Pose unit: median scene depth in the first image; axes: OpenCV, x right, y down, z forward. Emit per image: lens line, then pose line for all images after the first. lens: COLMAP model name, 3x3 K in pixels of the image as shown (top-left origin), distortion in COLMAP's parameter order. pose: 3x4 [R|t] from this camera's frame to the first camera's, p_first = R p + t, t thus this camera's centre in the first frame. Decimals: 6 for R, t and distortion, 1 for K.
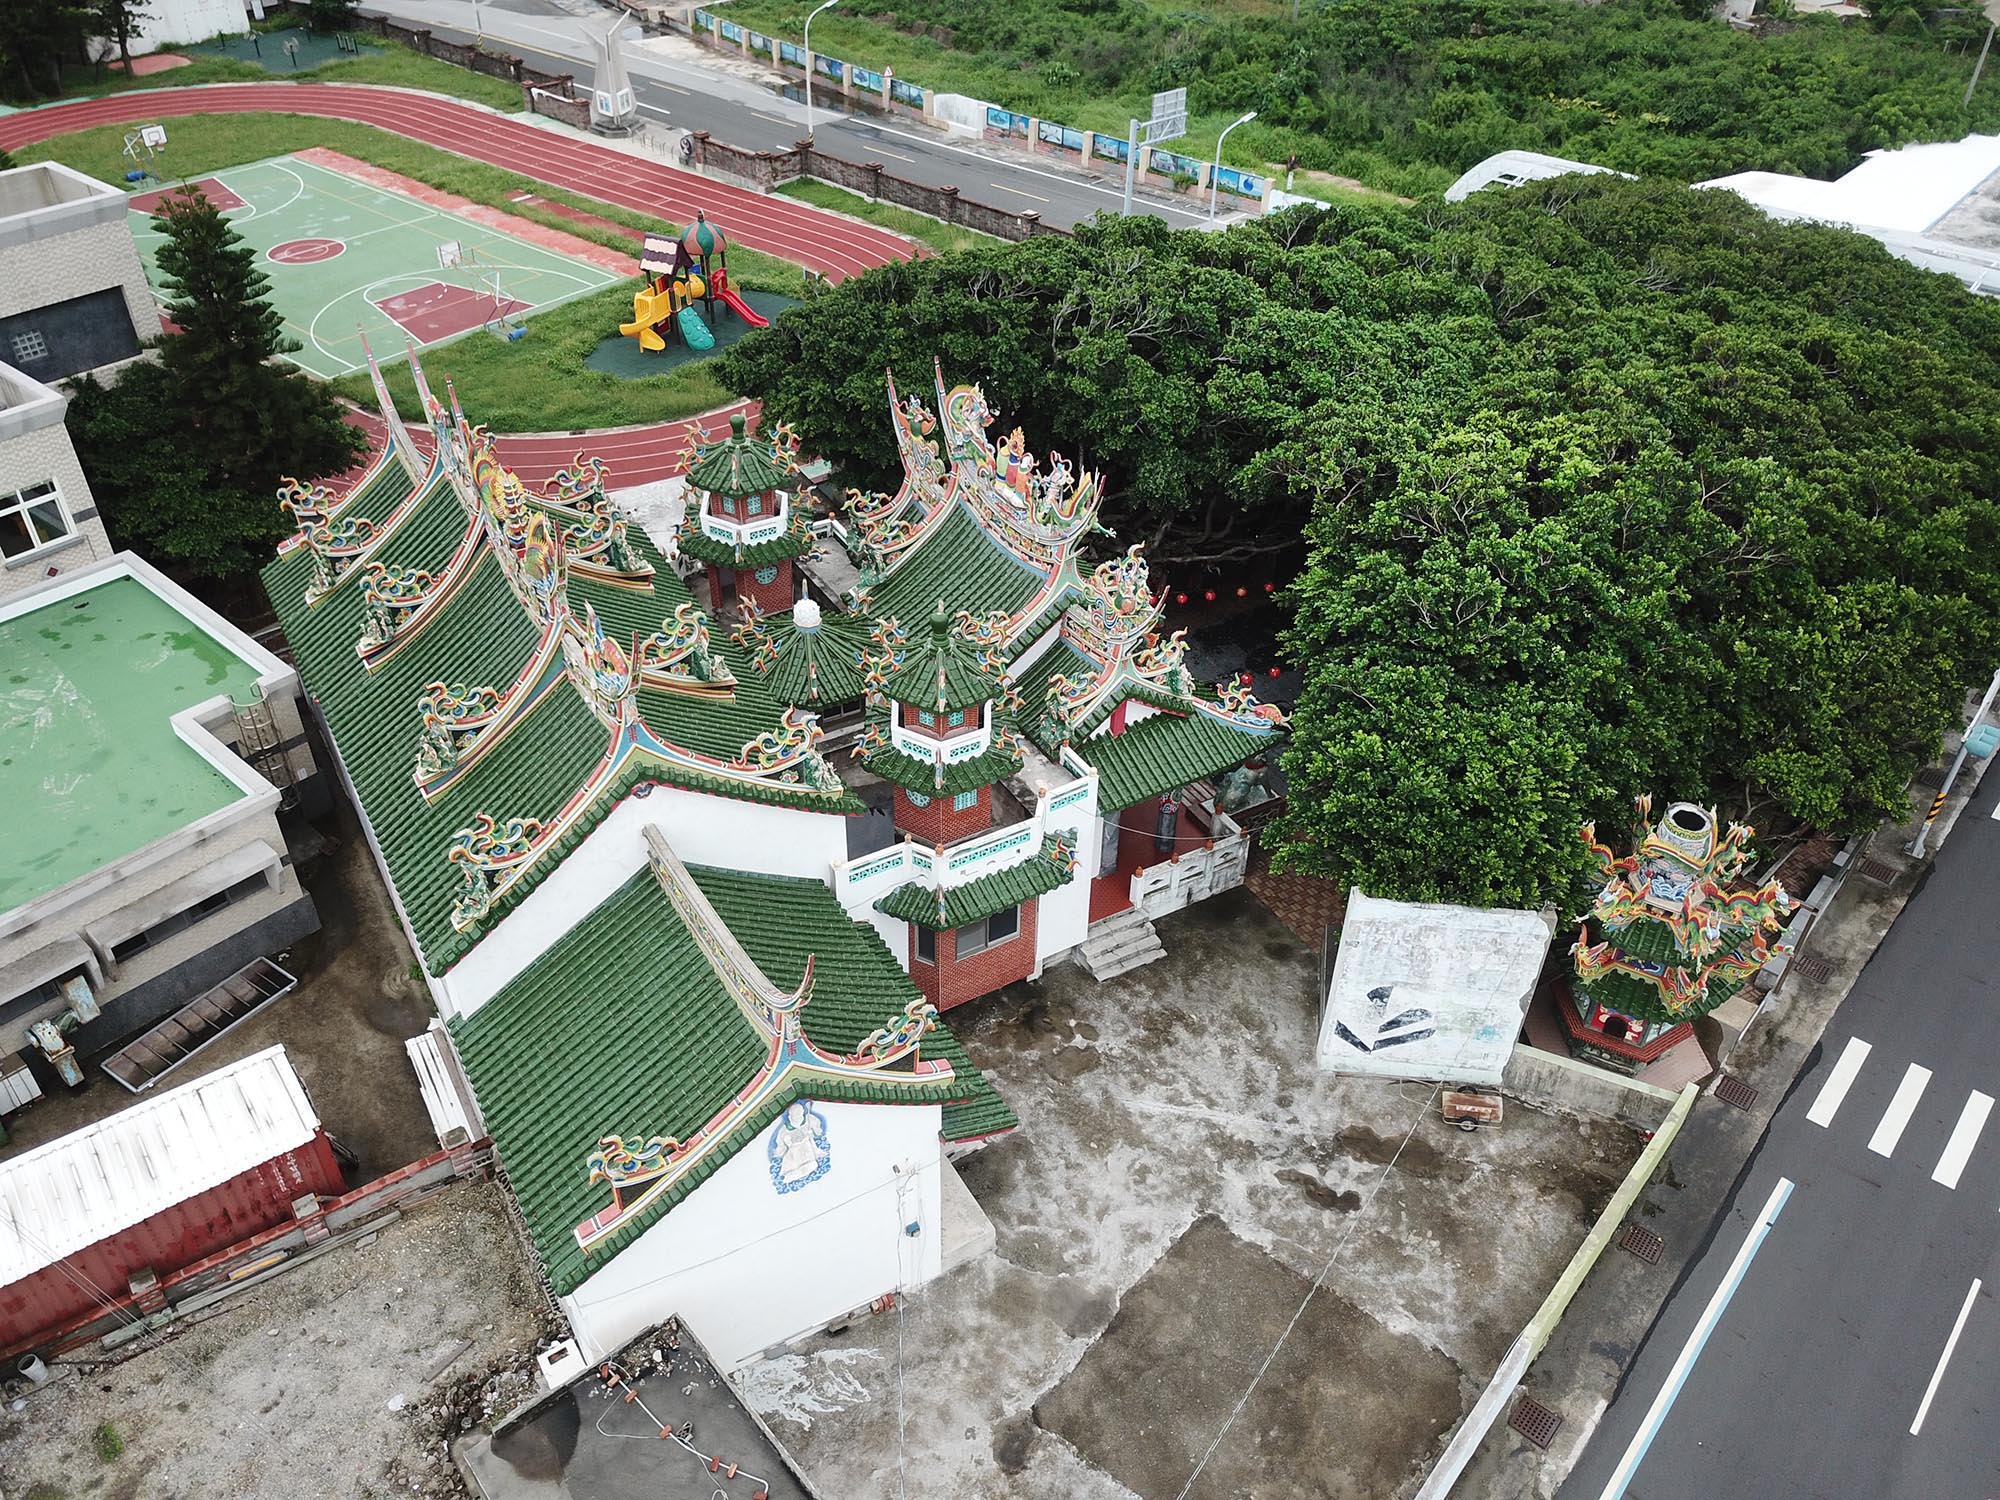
lens RADIAL K [[1541.7, 0, 983.2], [0, 1541.7, 756.0], [0, 0, 1]] dist [0.003178, 0.002501]
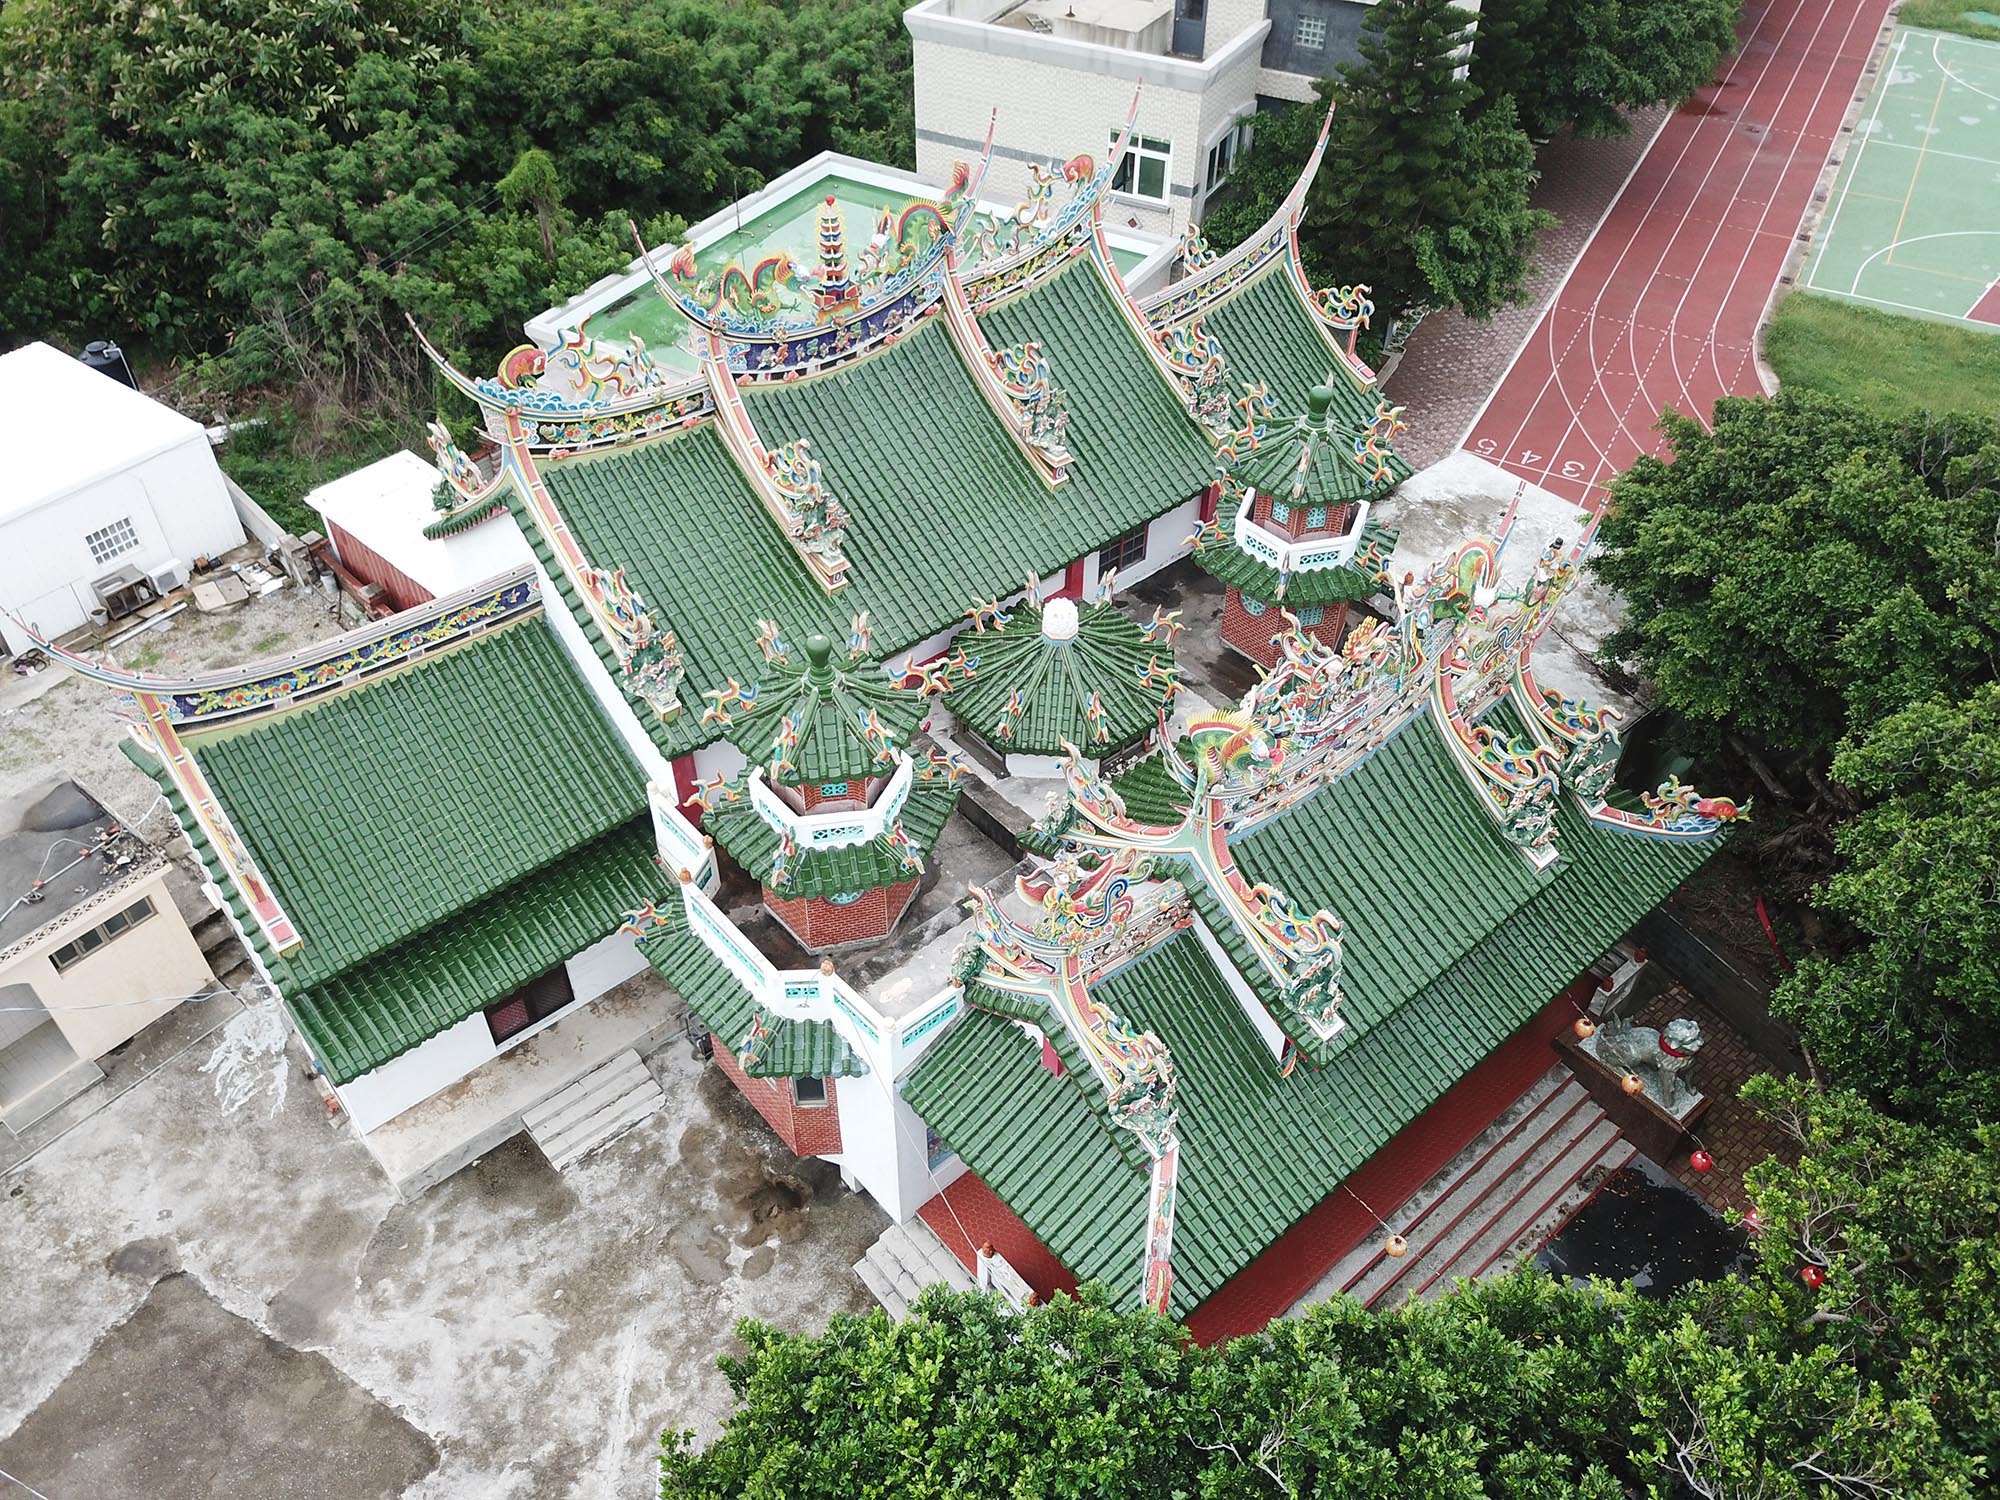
lens RADIAL K [[1545.0, 0, 980.7], [0, 1545.0, 759.8], [0, 0, 1]] dist [-0.000040, 0.009926]
pose [[0.176181, 0.661570, -0.728893, 0.497246], [-0.594129, 0.661856, 0.457118, -0.396285], [0.784838, 0.352521, 0.509664, 0.704155]]
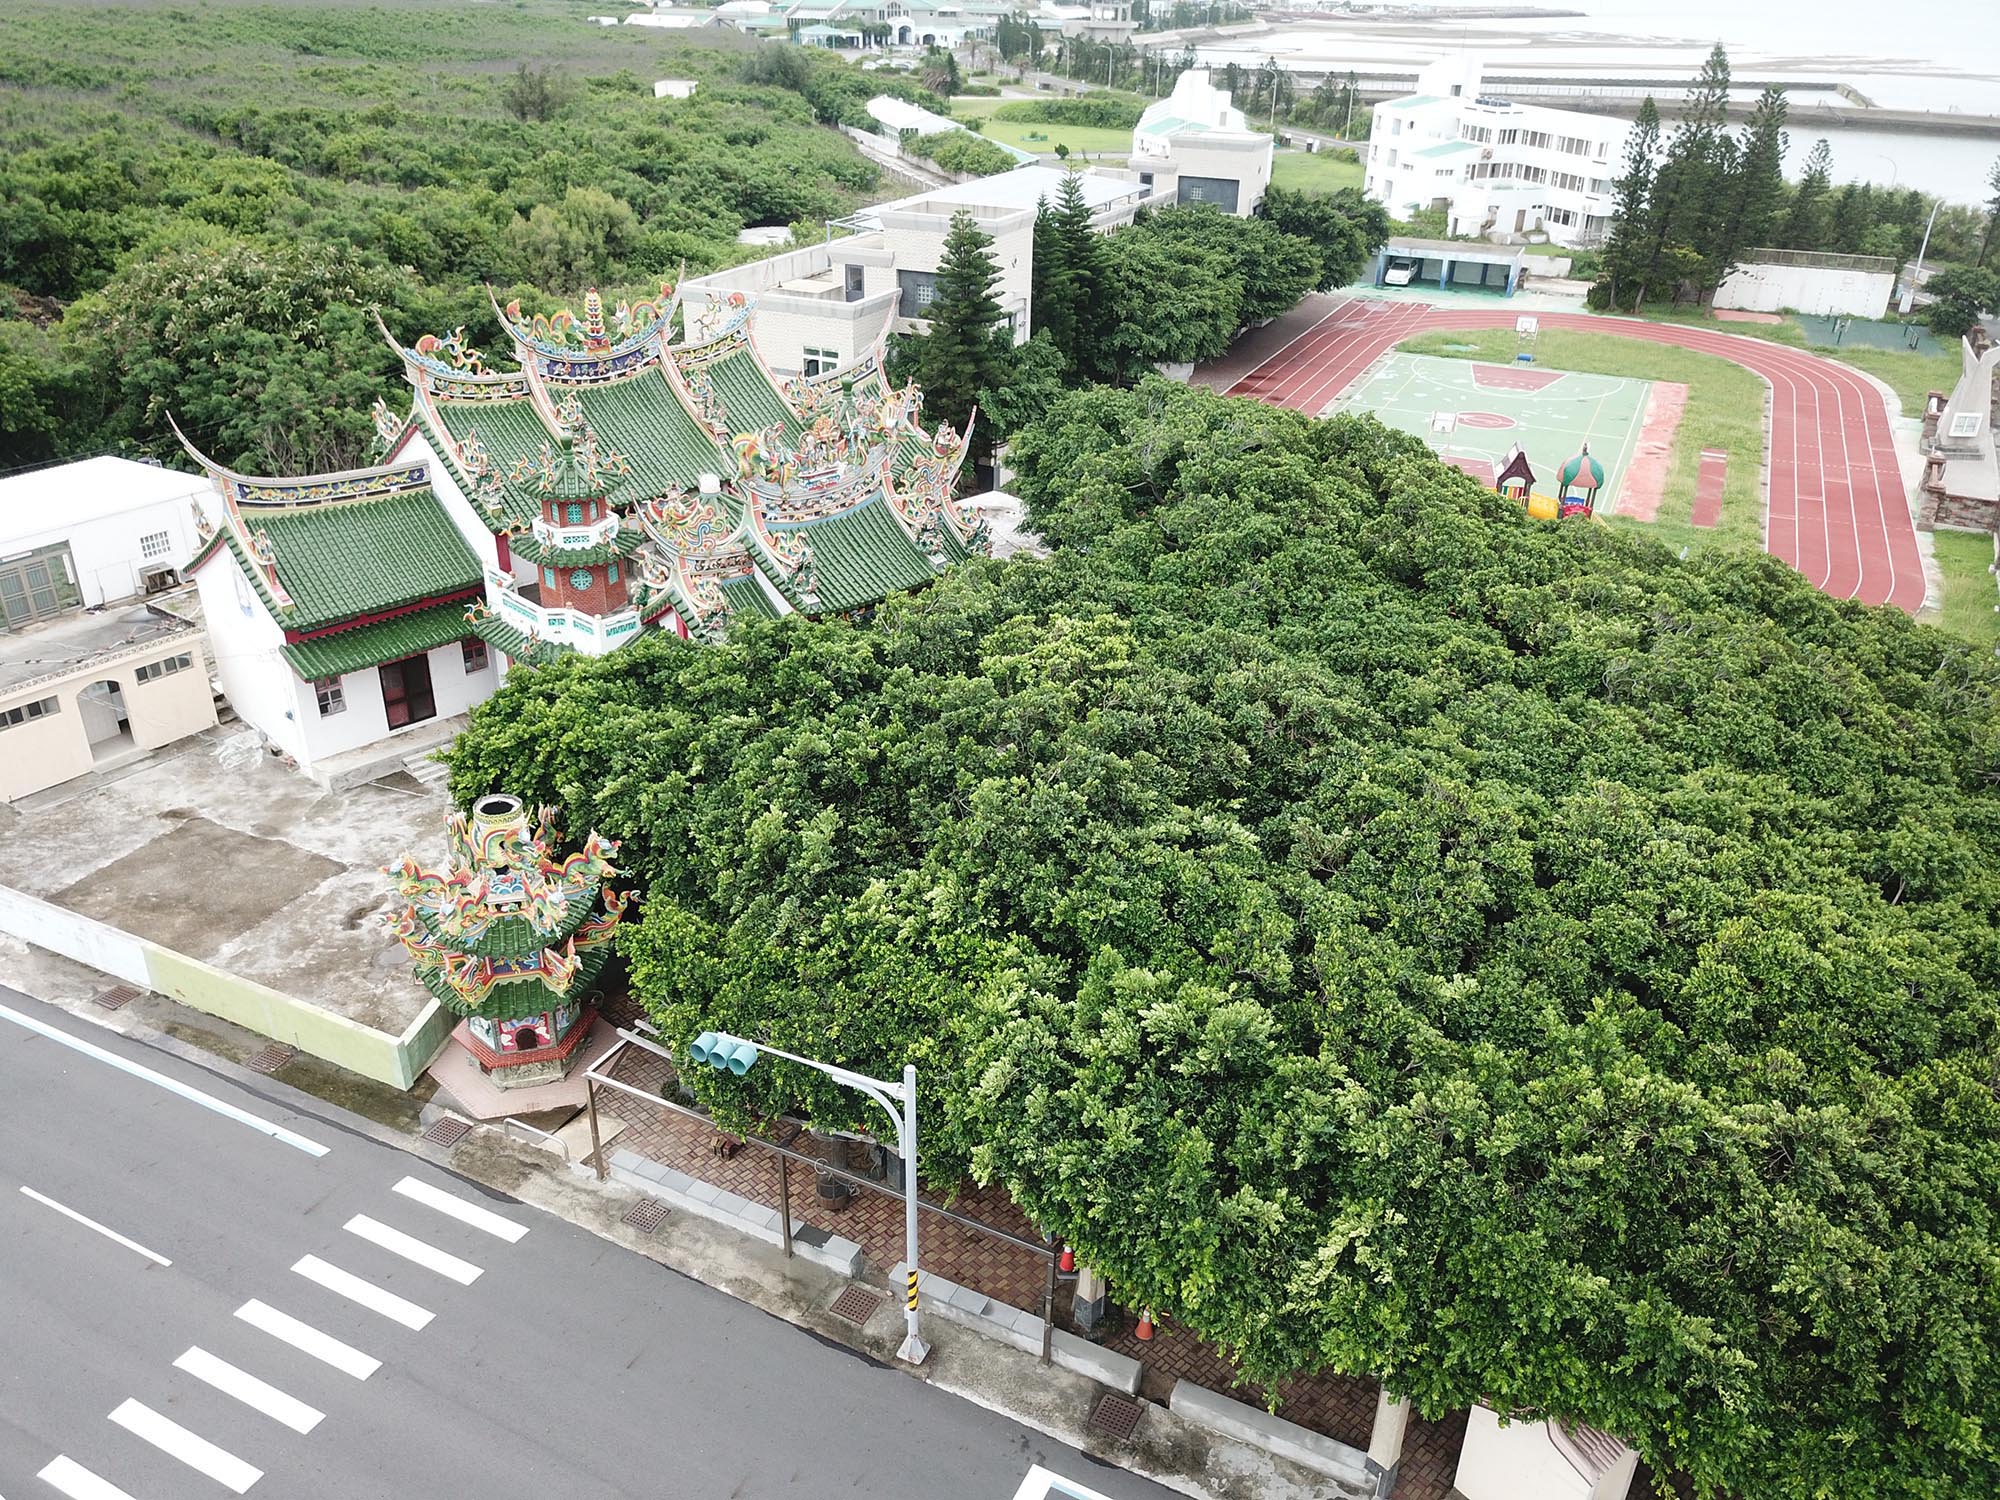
lens RADIAL K [[1541.7, 0, 983.2], [0, 1541.7, 756.0], [0, 0, 1]] dist [0.003178, 0.002501]
pose [[0.252290, 0.436229, -0.863744, 1.371756], [-0.598069, 0.772009, 0.215210, -0.386123], [0.760699, 0.462283, 0.455665, 0.754335]]
